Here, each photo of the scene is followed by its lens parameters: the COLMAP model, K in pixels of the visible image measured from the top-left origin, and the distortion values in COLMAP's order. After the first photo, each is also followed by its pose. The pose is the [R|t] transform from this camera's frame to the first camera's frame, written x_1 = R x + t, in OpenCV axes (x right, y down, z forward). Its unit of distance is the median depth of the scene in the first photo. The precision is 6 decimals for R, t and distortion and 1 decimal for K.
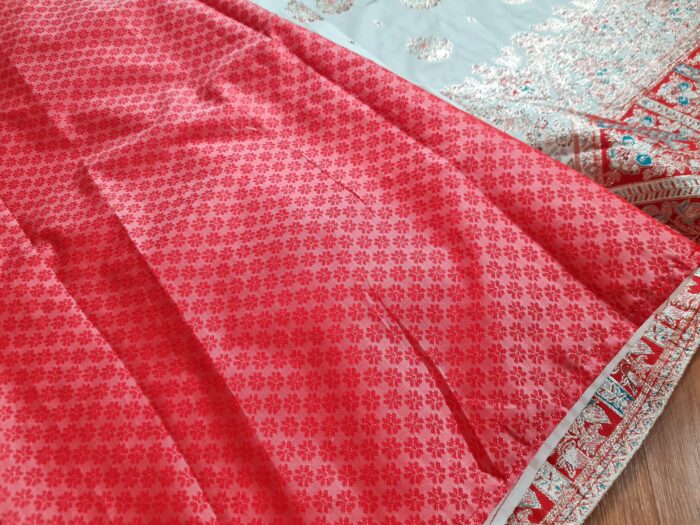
lens RADIAL K [[537.0, 0, 348.9], [0, 537.0, 264.8], [0, 0, 1]] dist [0.015904, -0.020829]
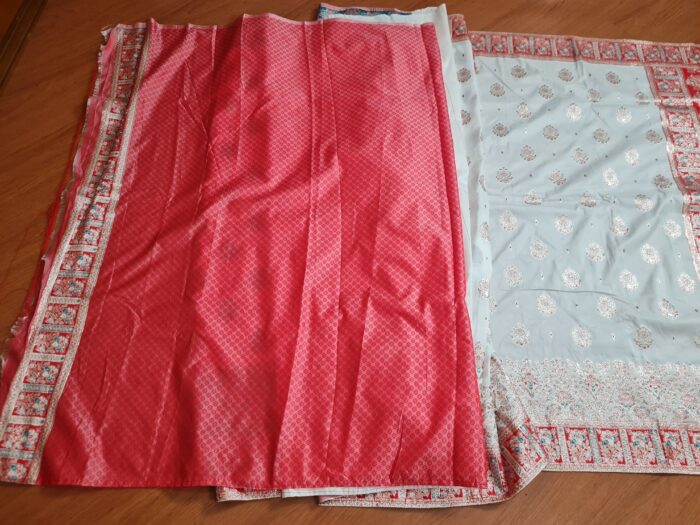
lens RADIAL K [[537.0, 0, 356.5], [0, 537.0, 258.5], [0, 0, 1]] dist [0.015904, -0.020829]
pose [[0.708984, 0.671166, -0.216515, -0.091006], [-0.620850, 0.739636, 0.259778, -1.254511], [0.334497, -0.049755, 0.941083, -1.996994]]
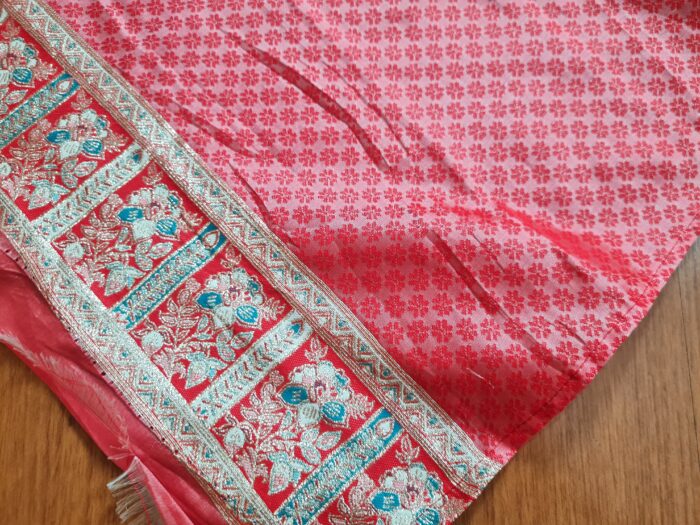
lens RADIAL K [[537.0, 0, 349.2], [0, 537.0, 265.0], [0, 0, 1]] dist [0.015904, -0.020829]
pose [[0.996122, -0.034577, 0.080904, -1.410788], [0.002536, 0.930445, 0.366422, 1.022238], [-0.087947, -0.364796, 0.926925, -0.412647]]
